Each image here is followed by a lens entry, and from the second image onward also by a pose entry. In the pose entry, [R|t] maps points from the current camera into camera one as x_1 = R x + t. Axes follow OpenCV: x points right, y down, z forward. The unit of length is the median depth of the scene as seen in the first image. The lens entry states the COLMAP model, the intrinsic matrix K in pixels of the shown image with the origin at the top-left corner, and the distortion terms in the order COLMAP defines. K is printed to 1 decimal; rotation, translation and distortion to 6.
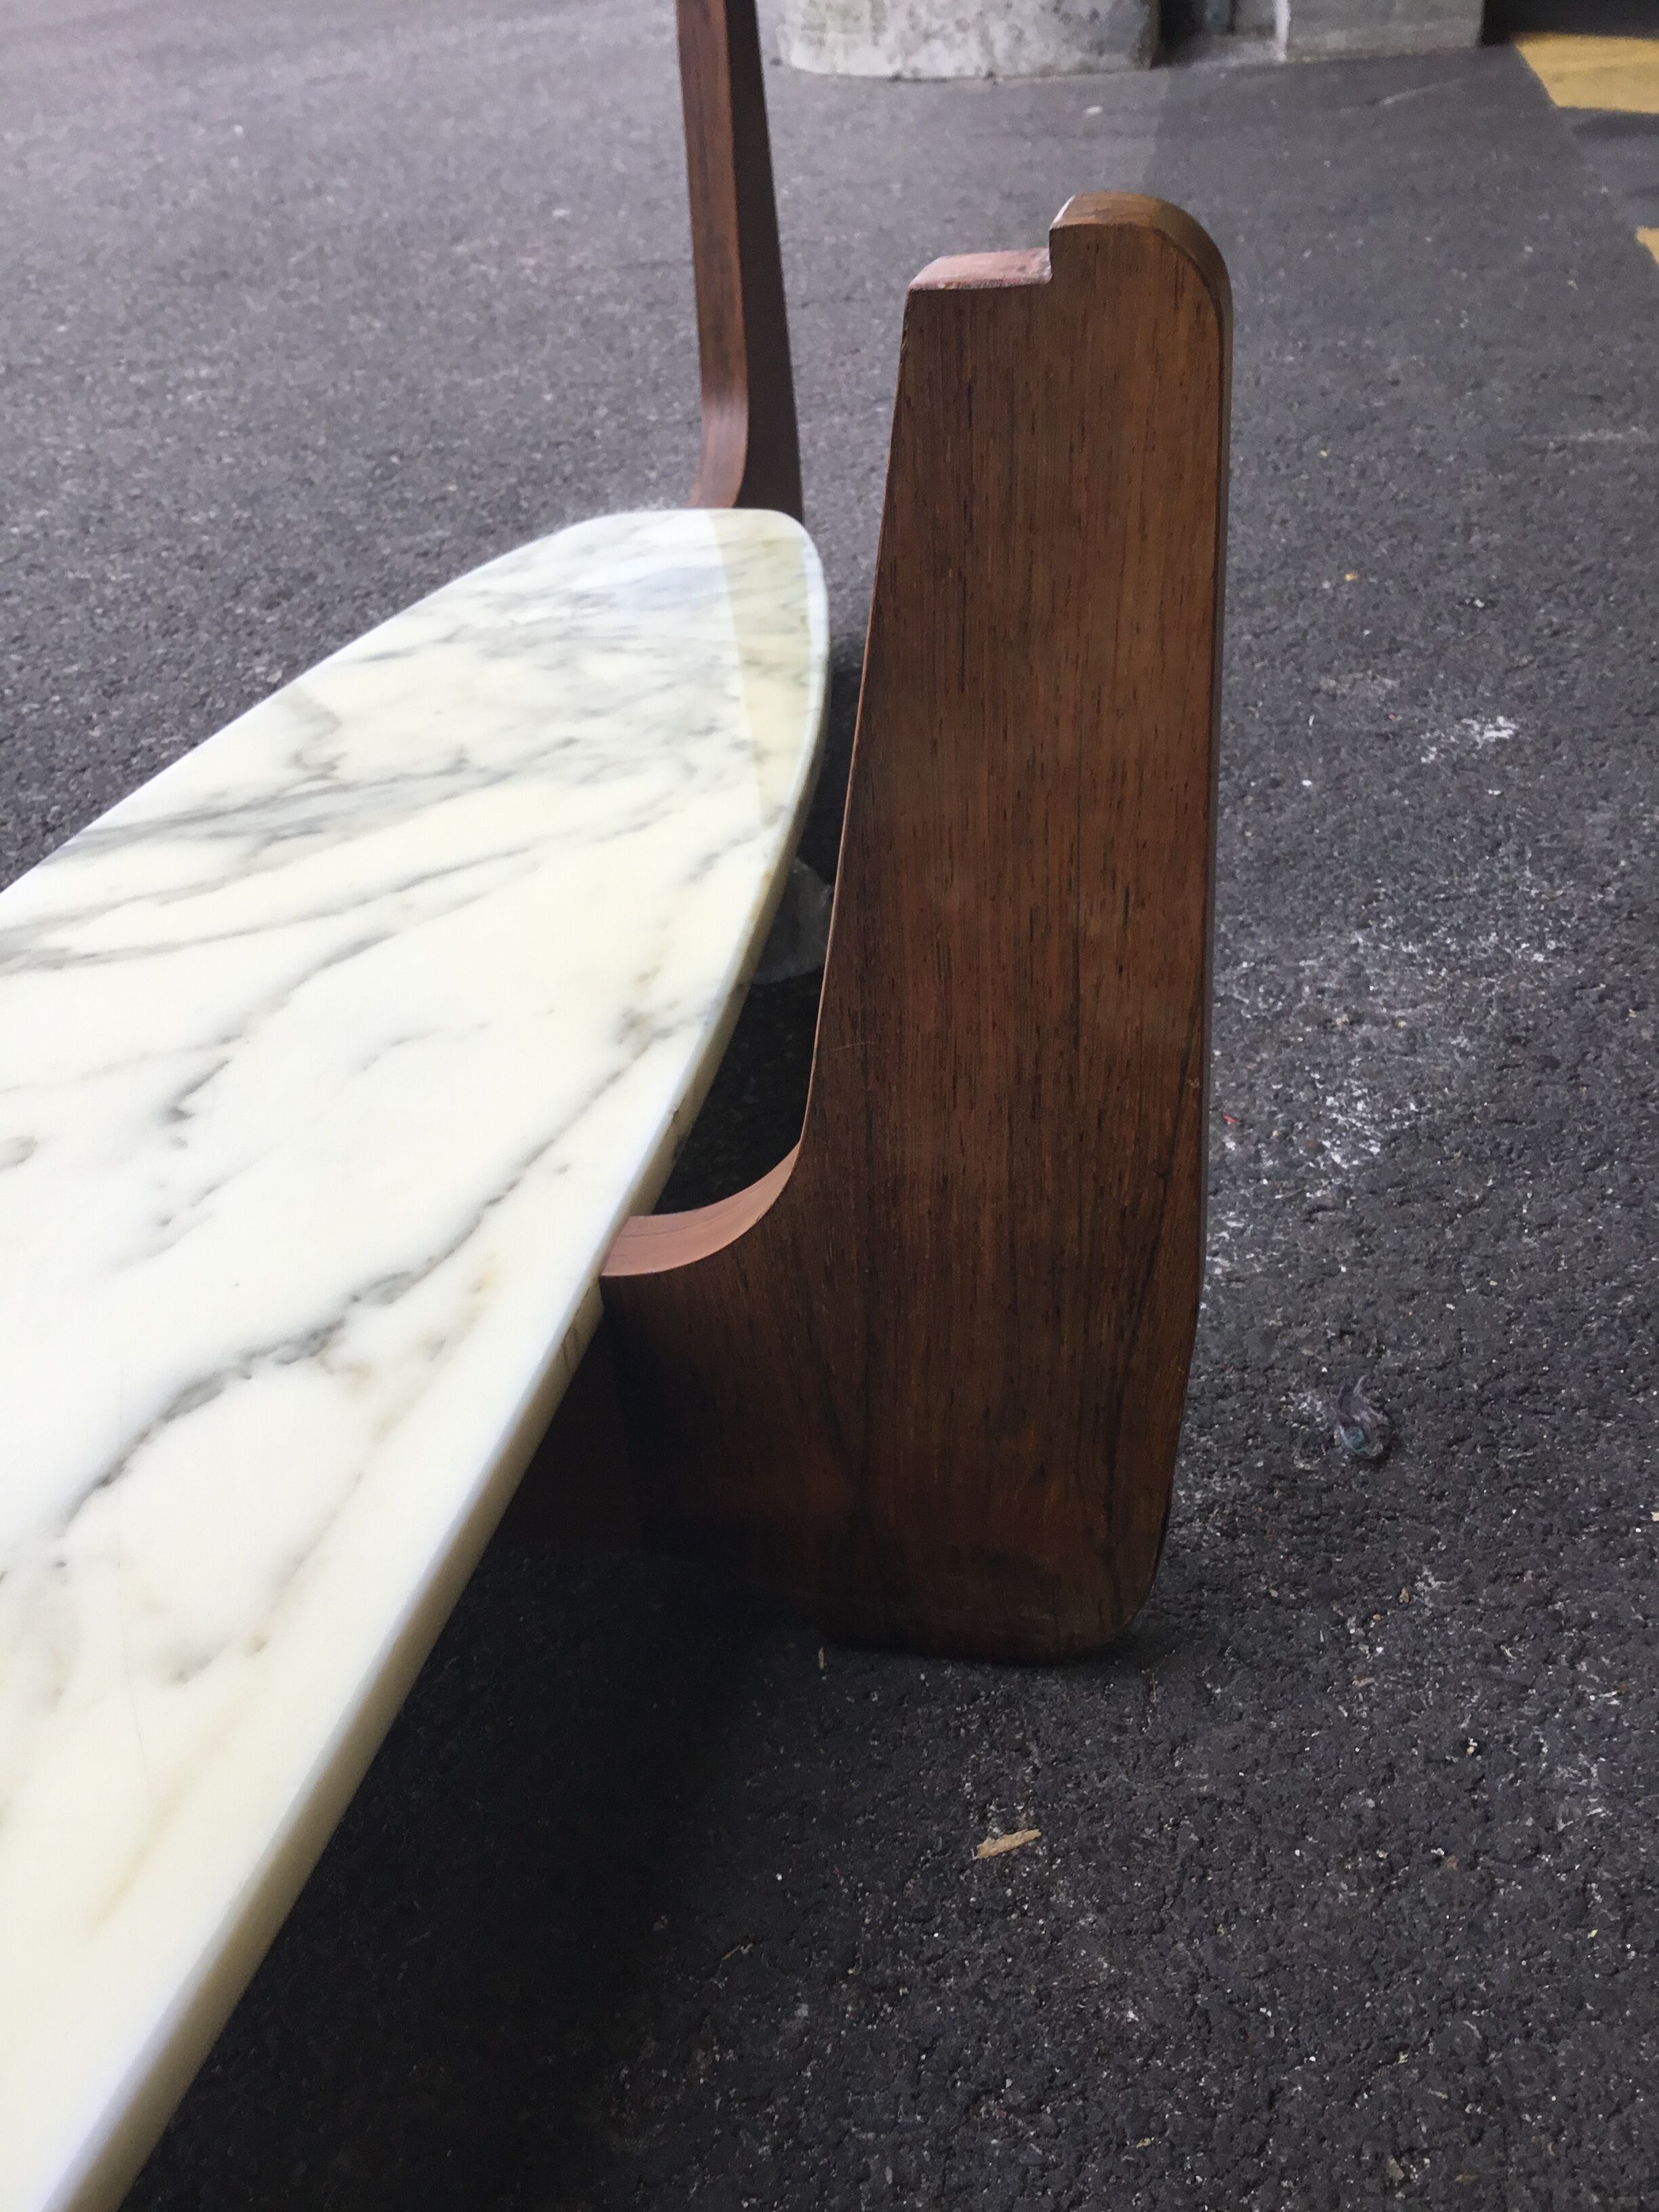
lens RADIAL K [[2035.3, 0, 829.5], [0, 2035.3, 1106.0], [0, 0, 1]] dist [0.121403, -0.003548]
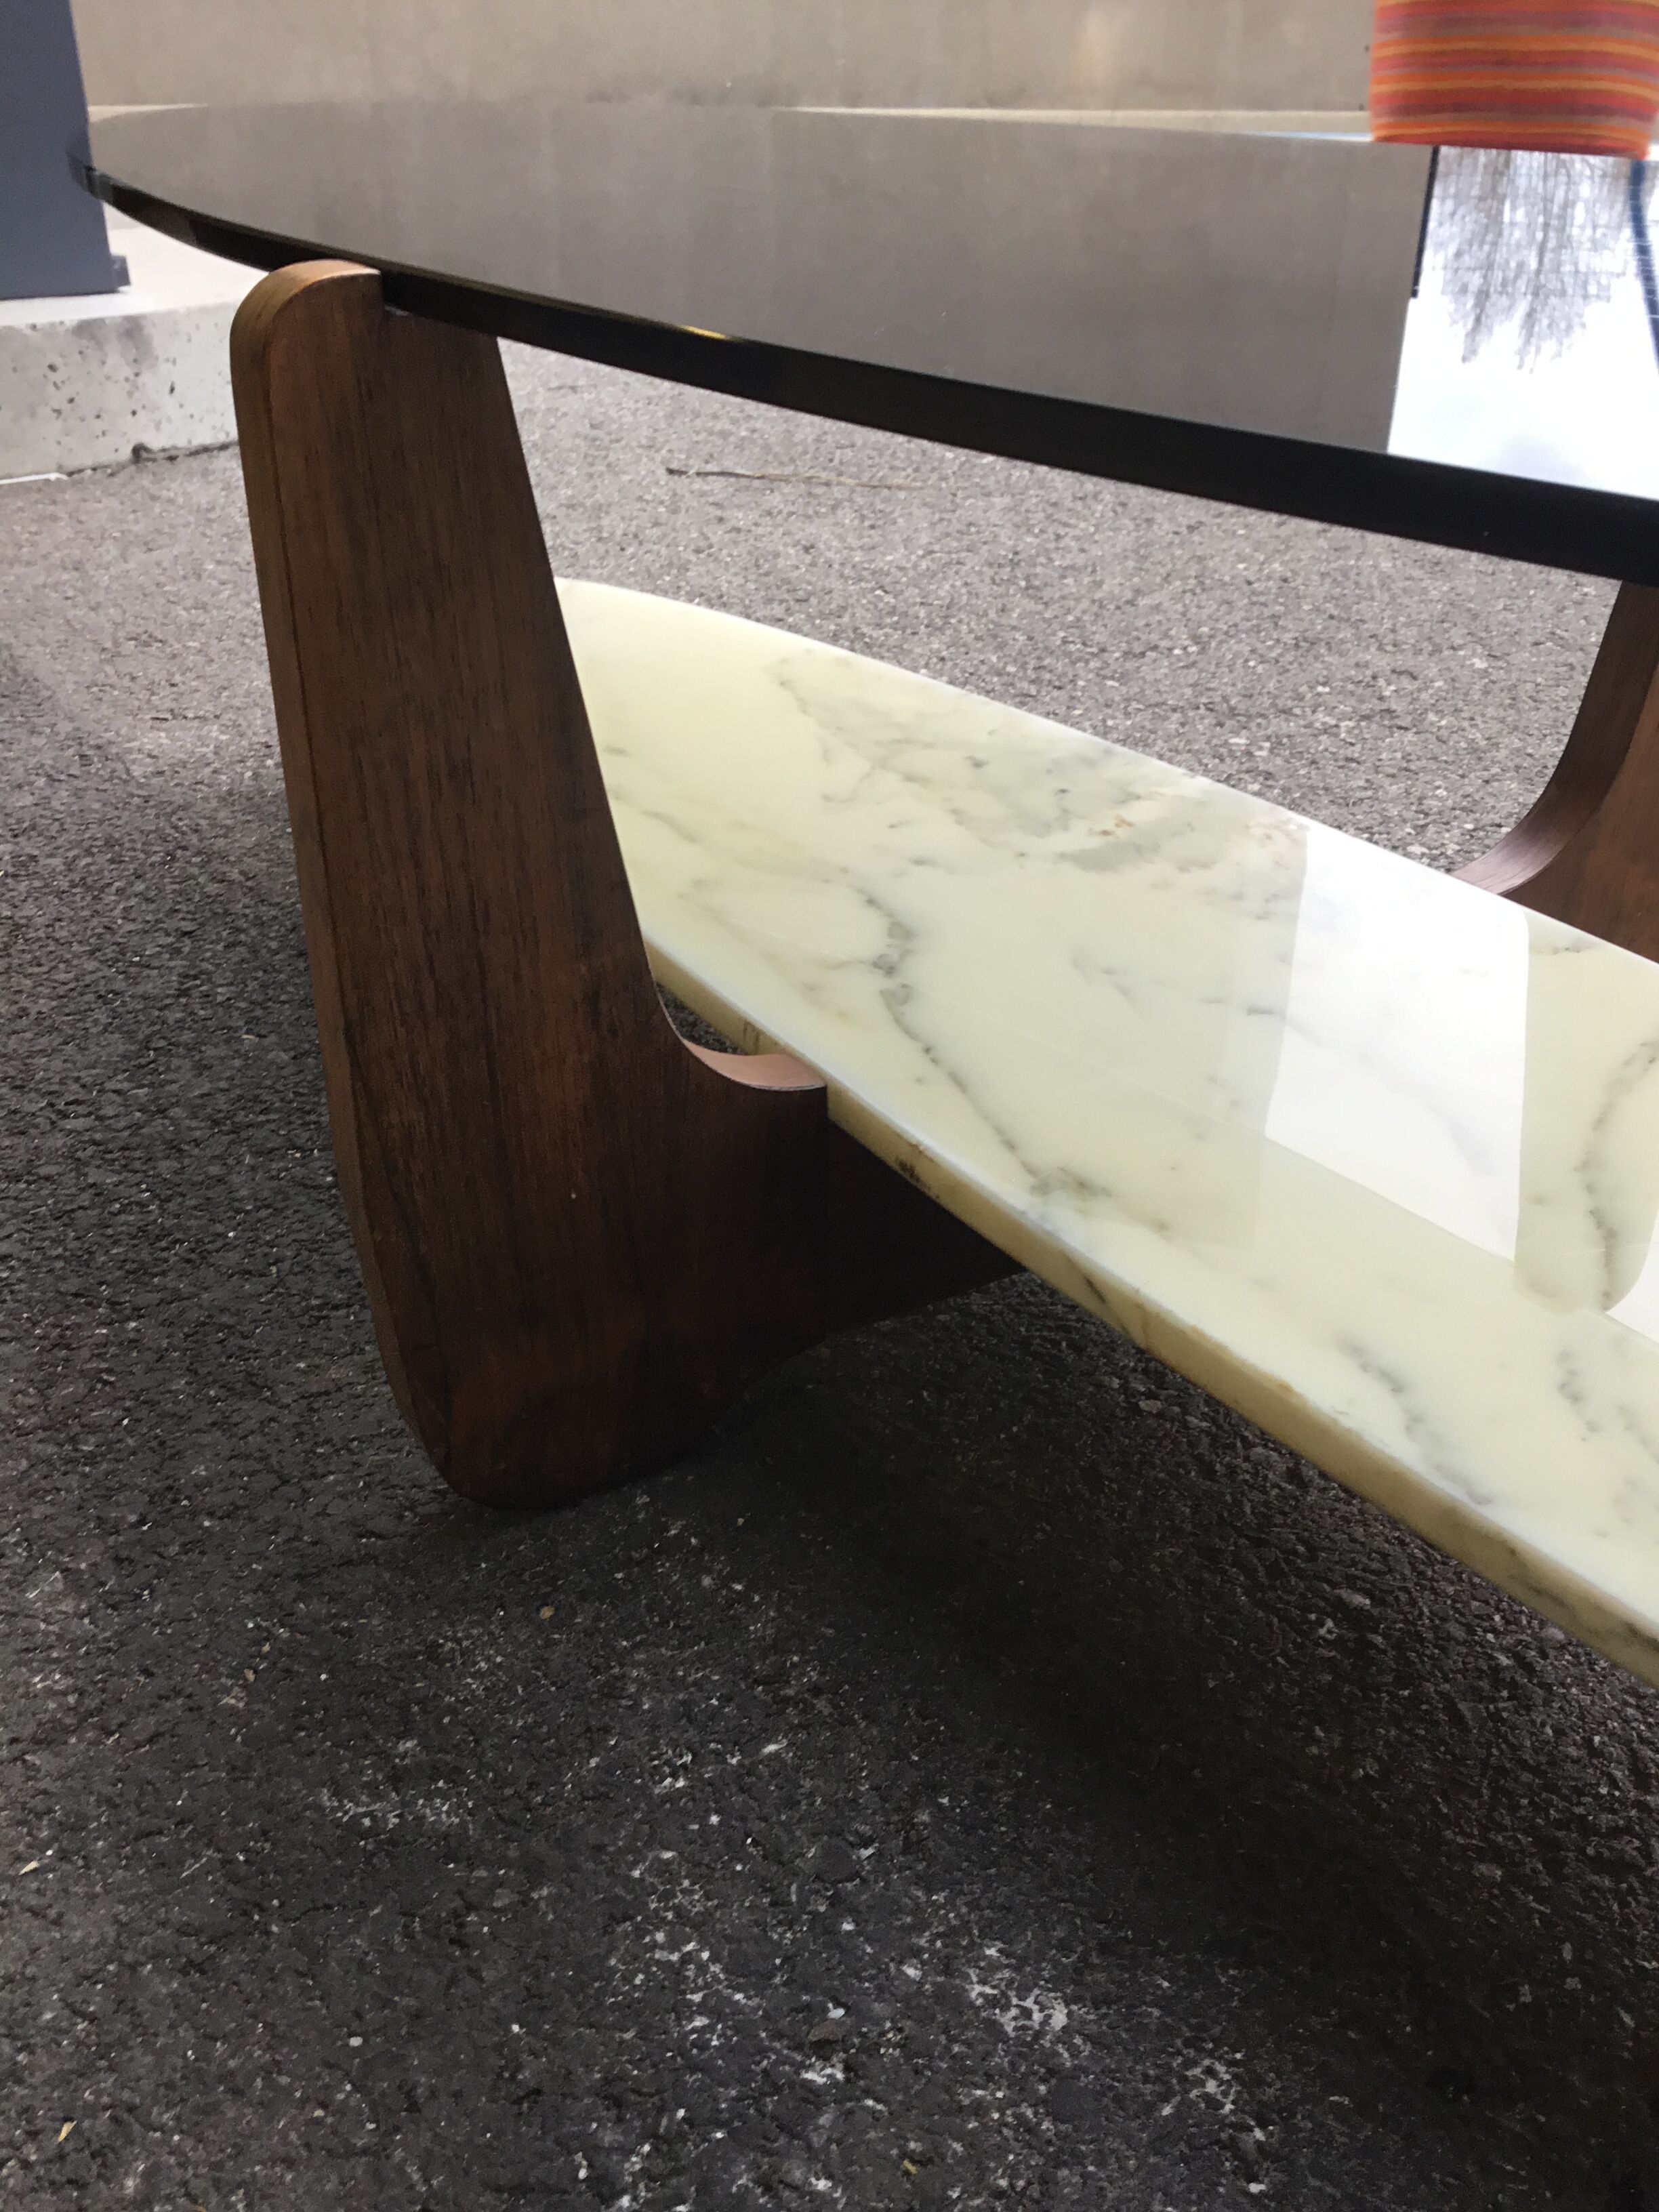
lens RADIAL K [[2035.3, 0, 829.5], [0, 2035.3, 1106.0], [0, 0, 1]] dist [0.121403, -0.003548]
pose [[-0.710171, 0.409145, -0.572938, 0.450602], [-0.333040, 0.521752, 0.785404, -0.671575], [0.620276, 0.748582, -0.234271, 0.996903]]
